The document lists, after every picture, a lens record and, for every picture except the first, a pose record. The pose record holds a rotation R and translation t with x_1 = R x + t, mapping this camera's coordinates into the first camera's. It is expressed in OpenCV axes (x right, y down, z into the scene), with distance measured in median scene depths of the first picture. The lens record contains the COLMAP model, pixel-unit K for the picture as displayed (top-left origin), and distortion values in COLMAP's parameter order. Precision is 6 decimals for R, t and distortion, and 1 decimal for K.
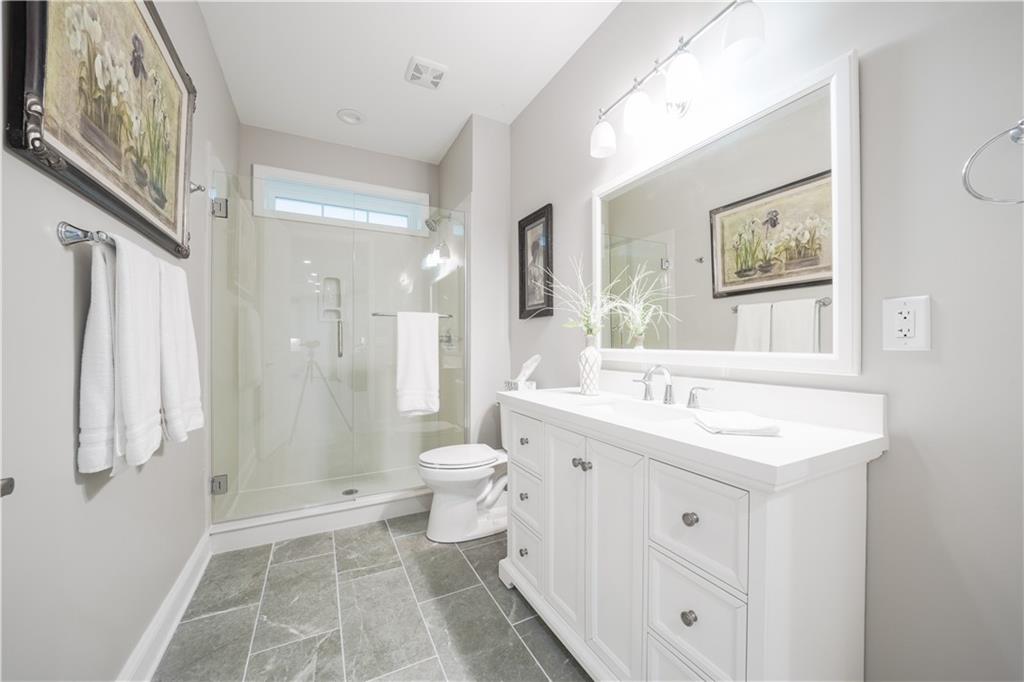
lens RADIAL K [[373.6, 0, 512.0], [0, 373.6, 345.1], [0, 0, 1]] dist [-0.000566, 0.000082]
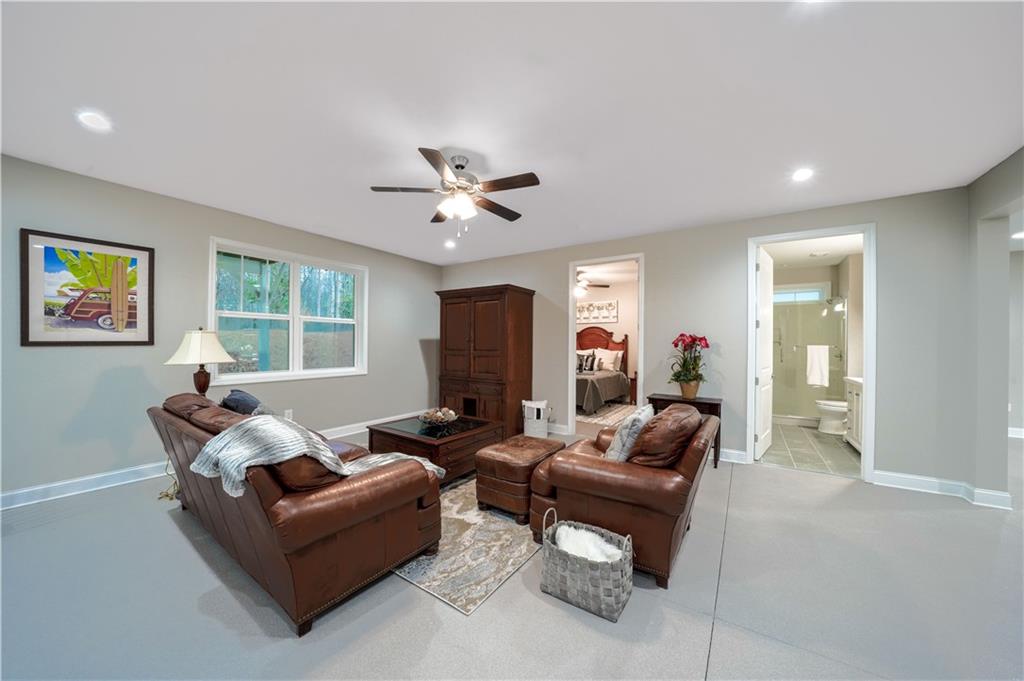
lens RADIAL K [[349.4, 0, 508.3], [0, 349.4, 342.7], [0, 0, 1]] dist [-0.013359, 0.000109]
pose [[0.469090, 0.008369, -0.883111, 0.815510], [-0.005289, 0.999964, 0.006667, -0.112319], [0.883135, 0.001543, 0.469117, -1.894096]]
